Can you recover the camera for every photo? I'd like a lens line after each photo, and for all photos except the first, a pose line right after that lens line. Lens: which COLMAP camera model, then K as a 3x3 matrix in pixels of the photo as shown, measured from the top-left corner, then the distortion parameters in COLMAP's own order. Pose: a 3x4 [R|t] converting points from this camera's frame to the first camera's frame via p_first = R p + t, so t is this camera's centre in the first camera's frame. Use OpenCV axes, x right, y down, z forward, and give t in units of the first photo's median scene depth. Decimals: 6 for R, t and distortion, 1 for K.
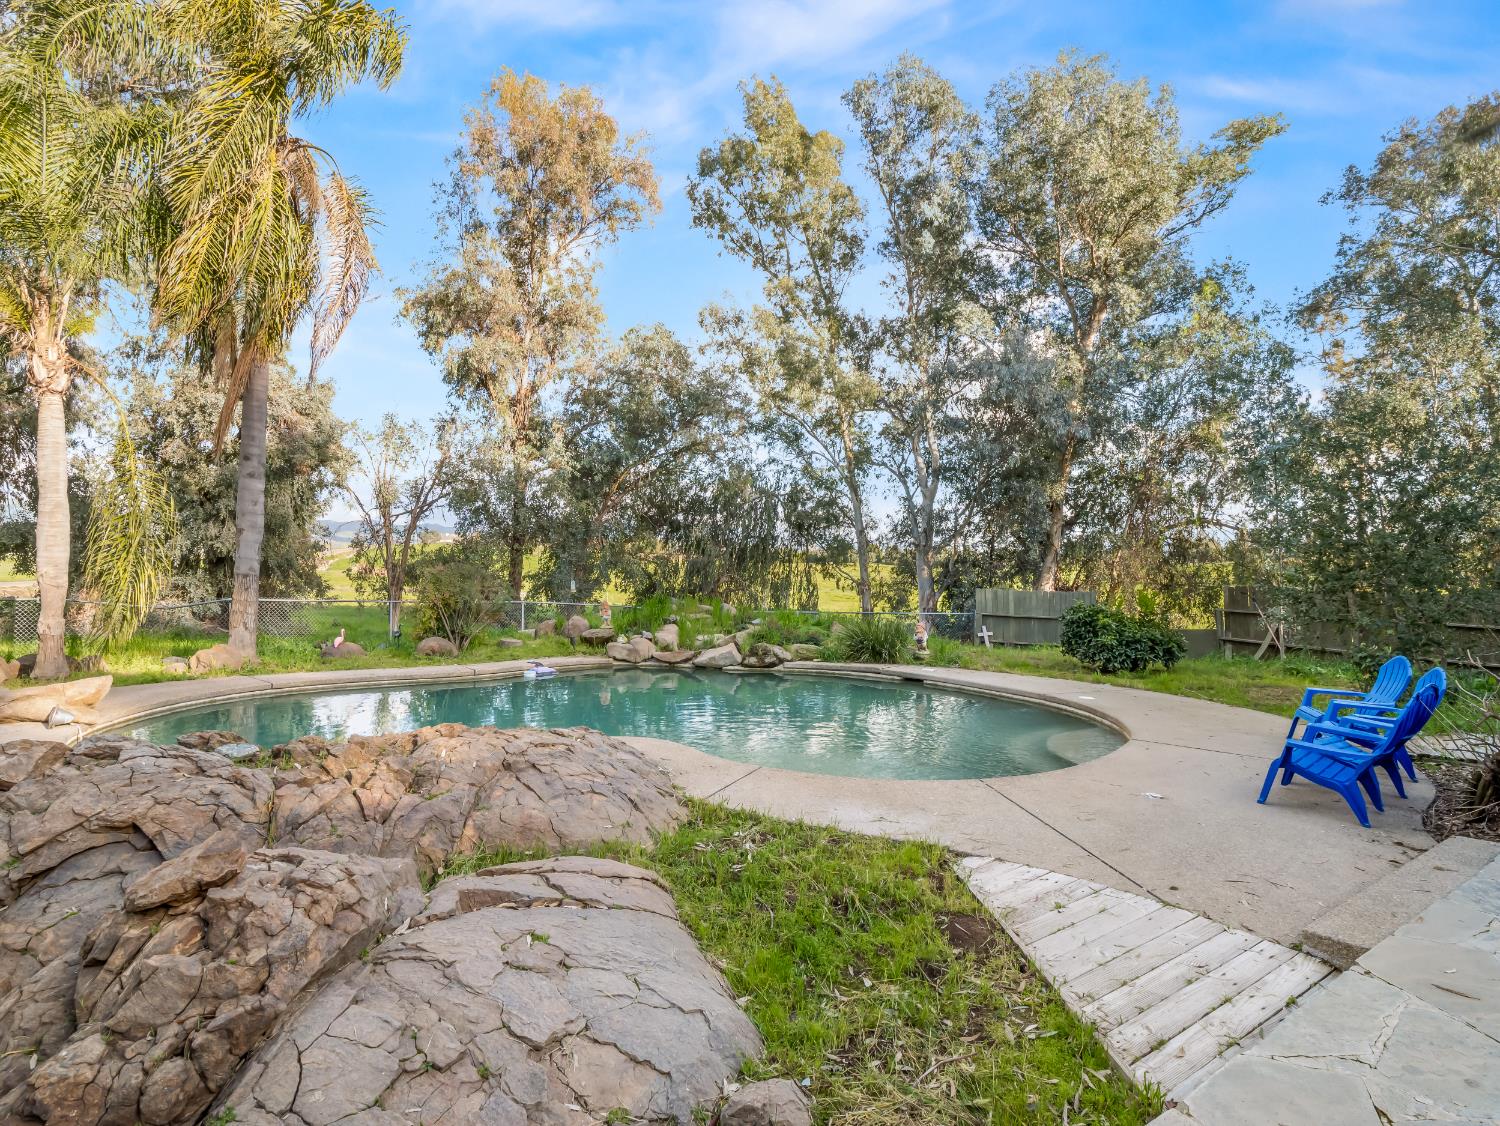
lens RADIAL K [[727.7, 0, 741.6], [0, 727.7, 571.2], [0, 0, 1]] dist [-0.010610, -0.000679]
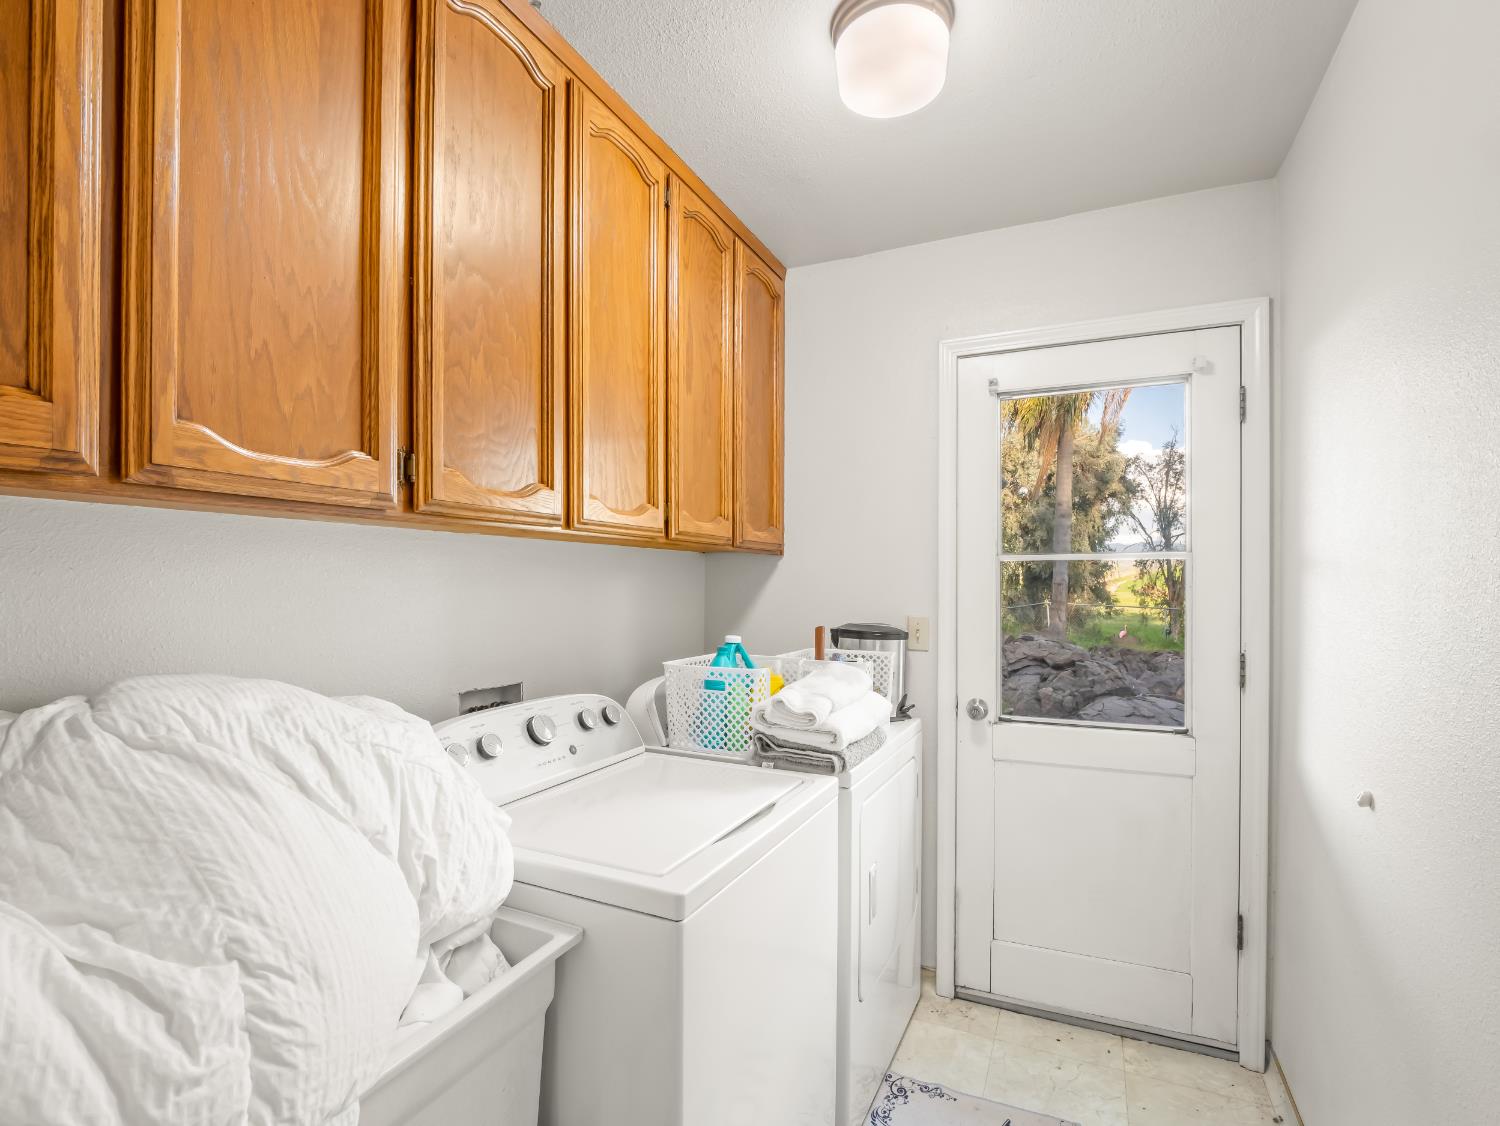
lens RADIAL K [[727.7, 0, 741.6], [0, 727.7, 571.2], [0, 0, 1]] dist [-0.010610, -0.000679]
pose [[0.544618, -0.017011, -0.838512, 0.080697], [-0.008625, 0.999628, -0.025882, 0.009507], [0.838640, 0.021328, 0.544268, -0.139154]]
